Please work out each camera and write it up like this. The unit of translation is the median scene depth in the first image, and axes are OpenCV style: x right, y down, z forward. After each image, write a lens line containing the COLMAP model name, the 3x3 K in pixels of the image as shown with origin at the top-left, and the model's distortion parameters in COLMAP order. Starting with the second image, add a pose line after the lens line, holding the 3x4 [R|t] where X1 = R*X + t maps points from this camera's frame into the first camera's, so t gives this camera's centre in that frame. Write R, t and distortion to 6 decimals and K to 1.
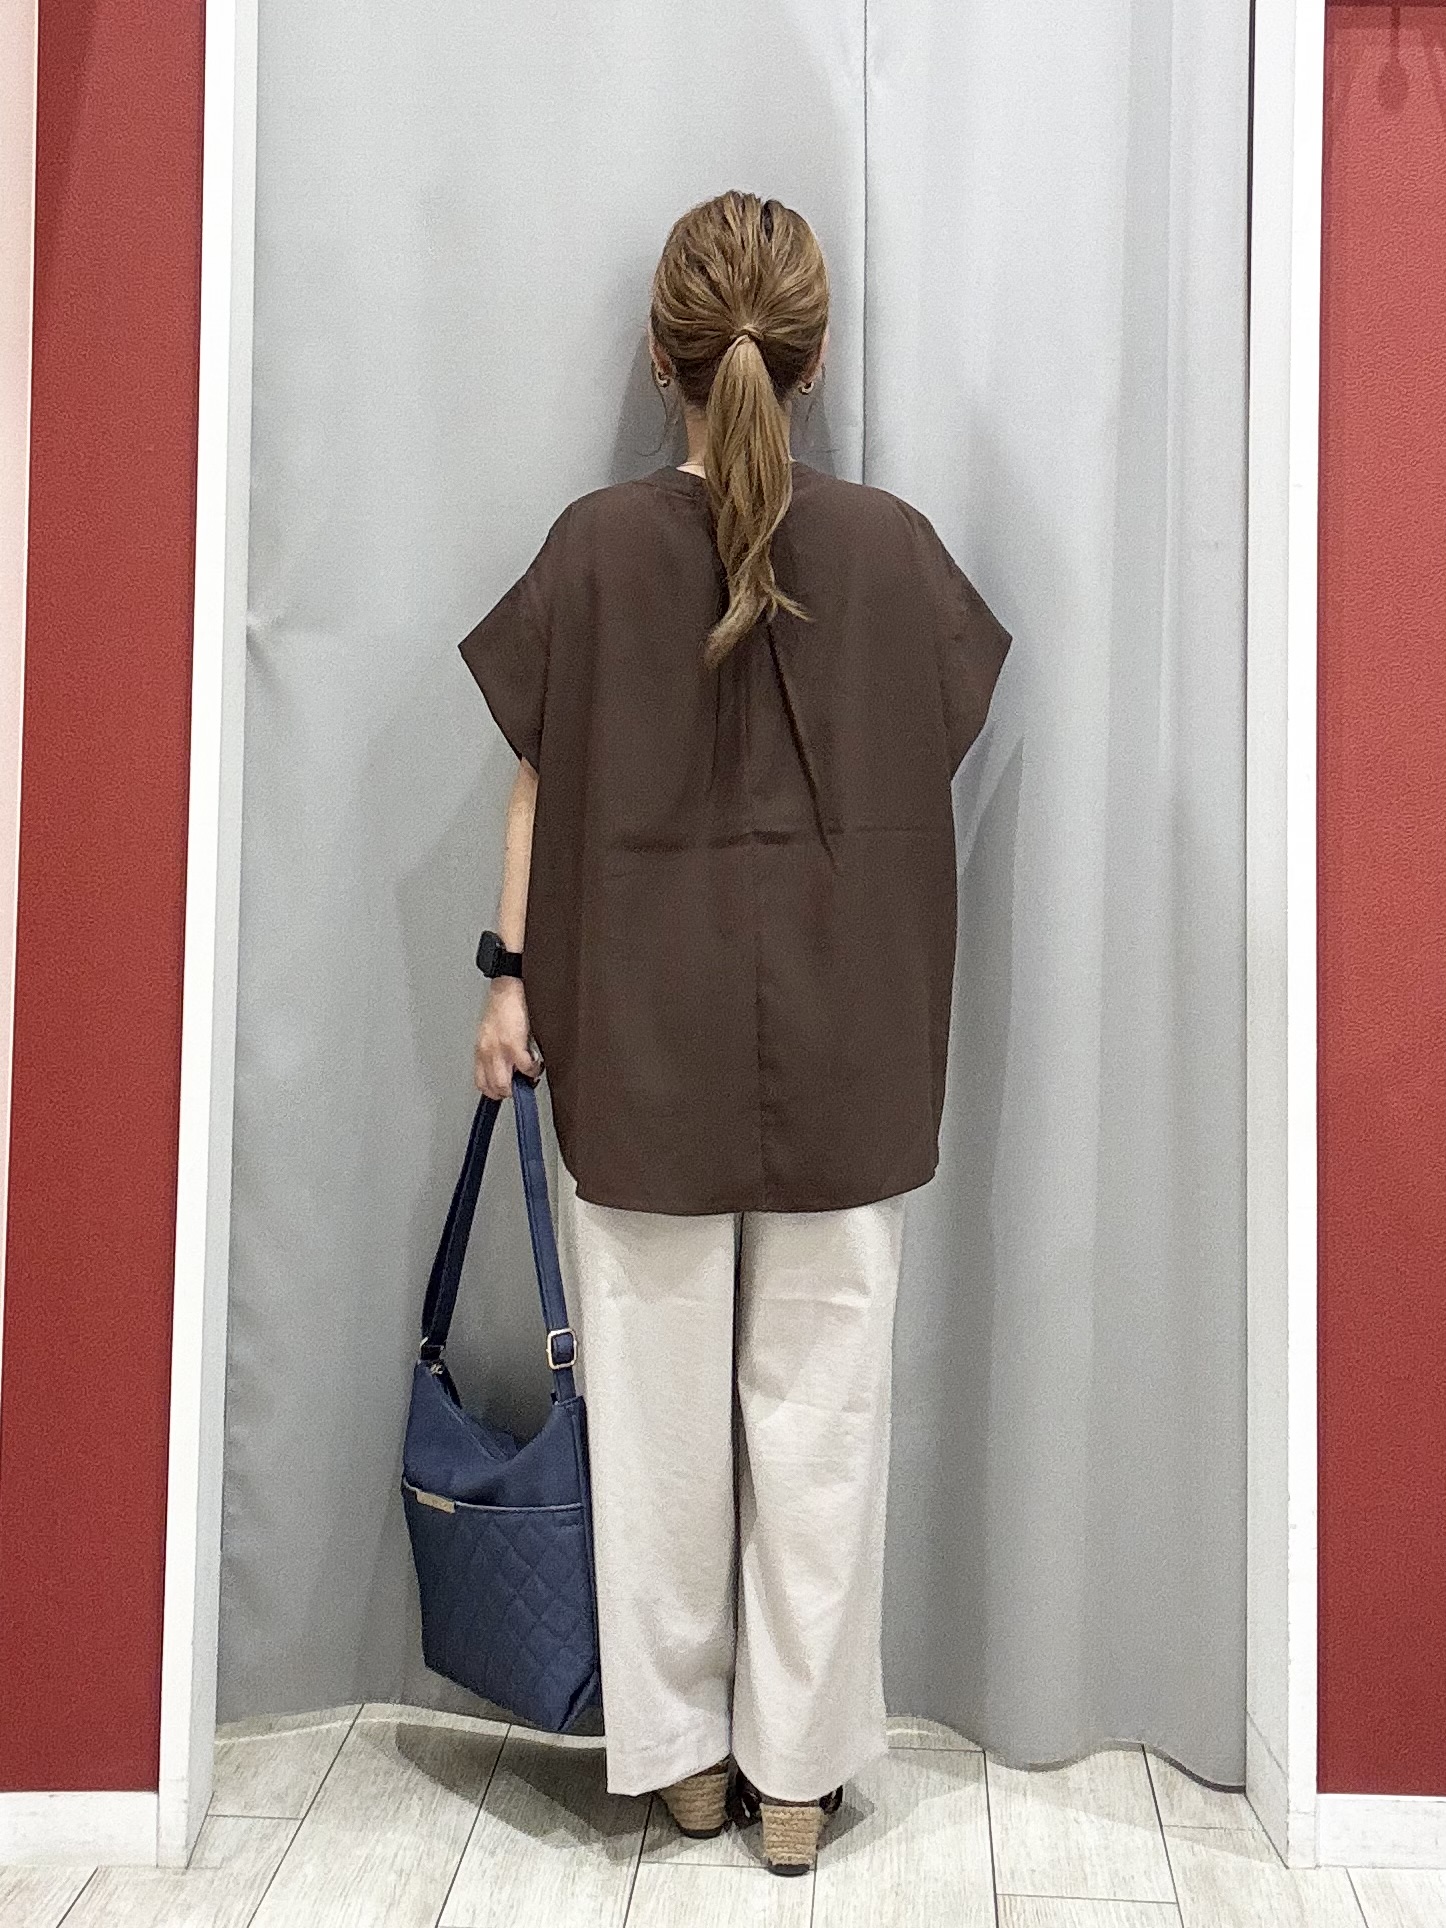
lens RADIAL K [[1675.3, 0, 716.9], [0, 1675.3, 937.1], [0, 0, 1]] dist [0.011527, -0.001302]
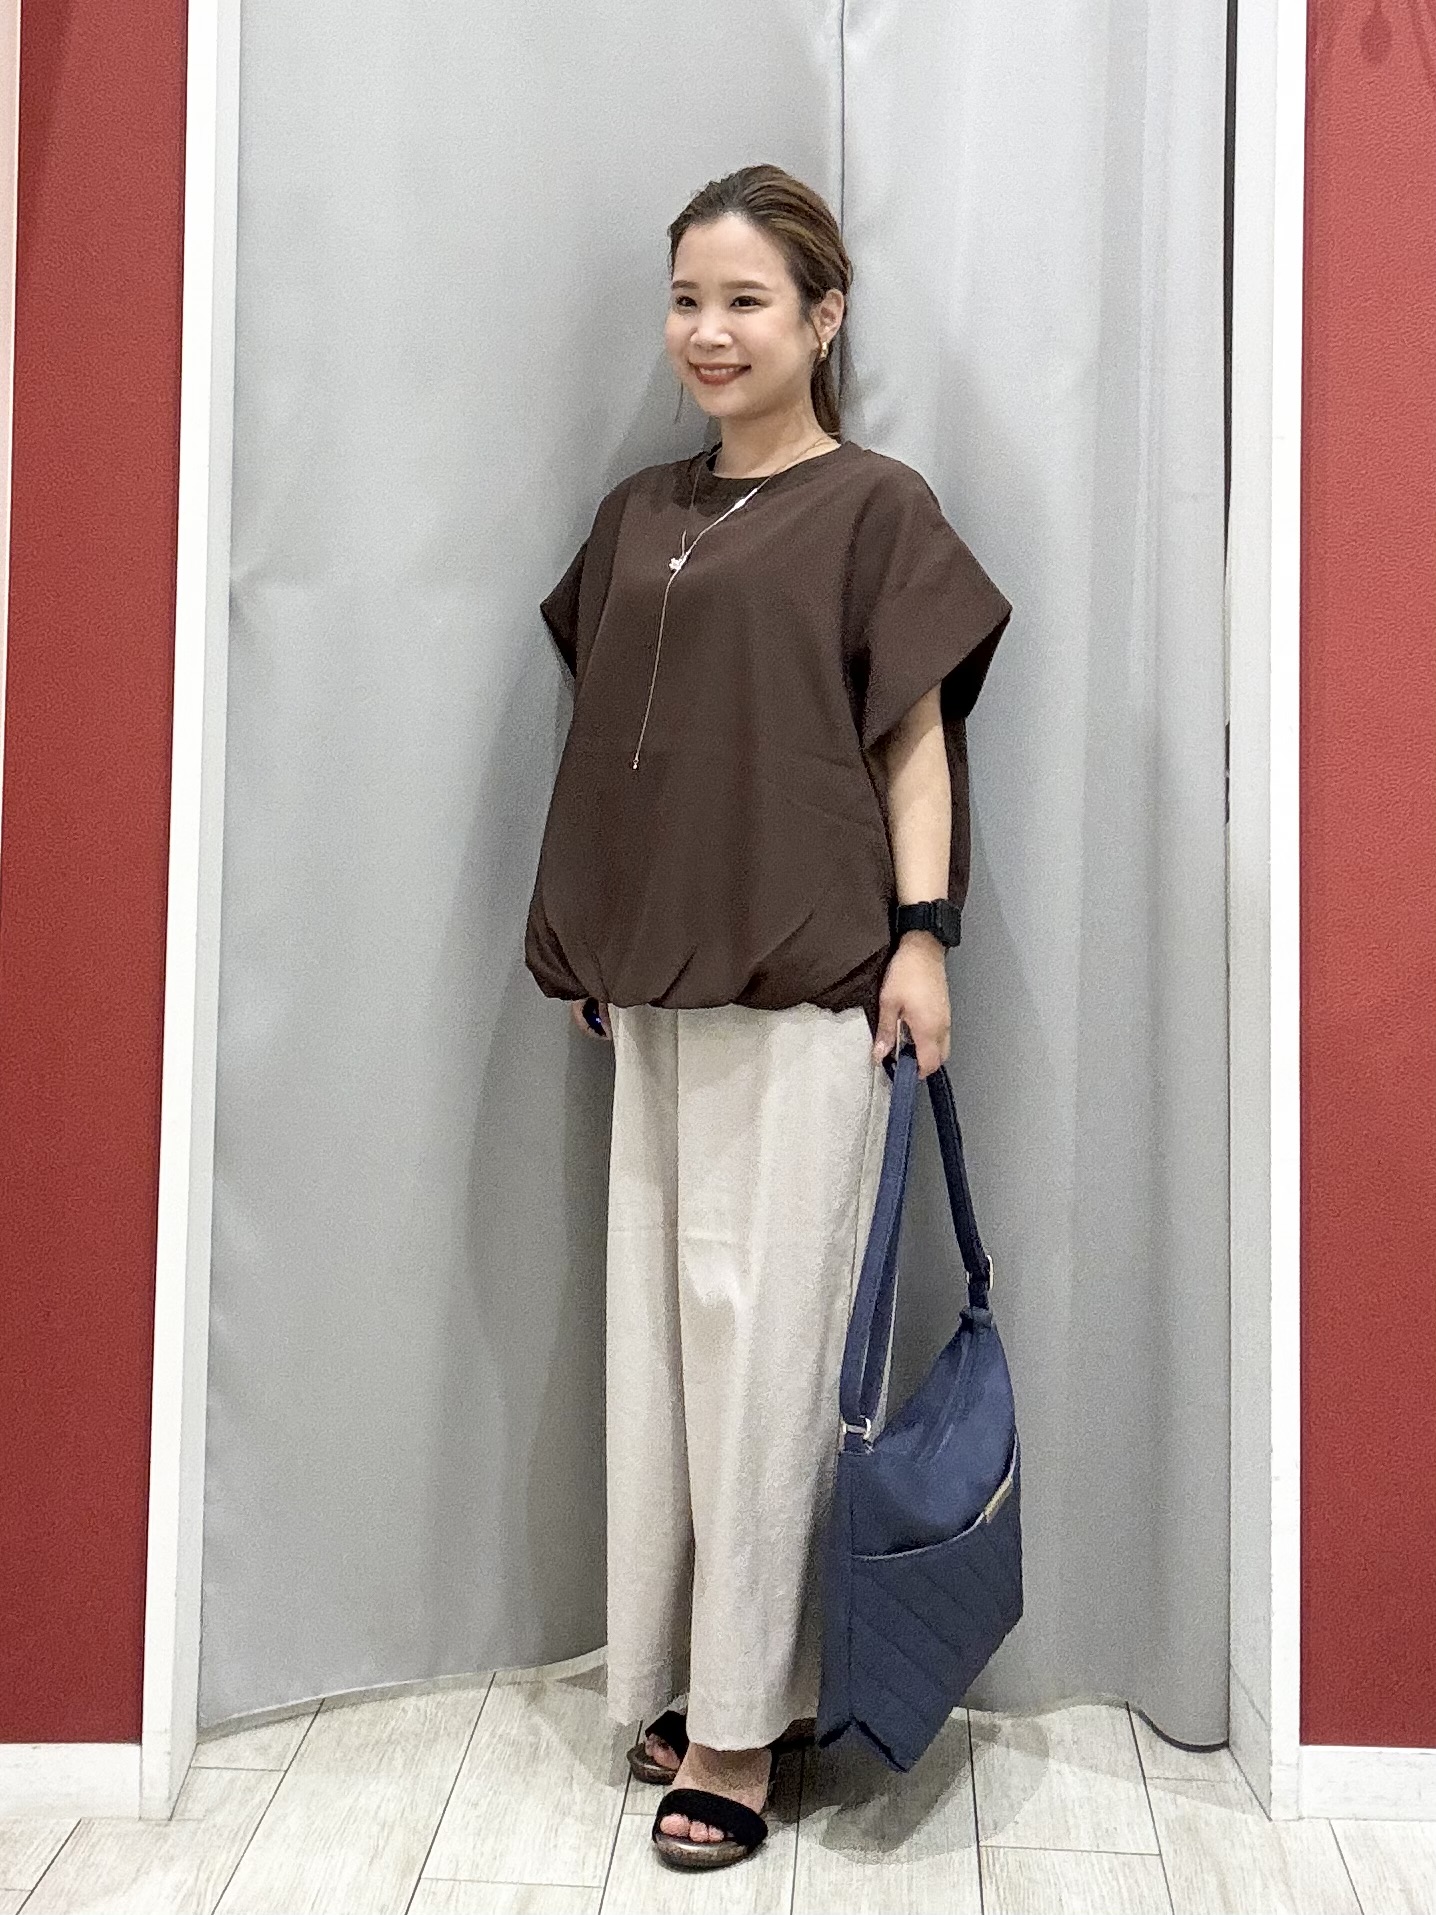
lens RADIAL K [[1669.1, 0, 690.9], [0, 1669.1, 1091.9], [0, 0, 1]] dist [0.002019, 0.015870]
pose [[0.999997, -0.002392, 0.000963, -0.005502], [0.002400, 0.999965, -0.008021, 0.129787], [-0.000944, 0.008023, 0.999967, 0.003259]]
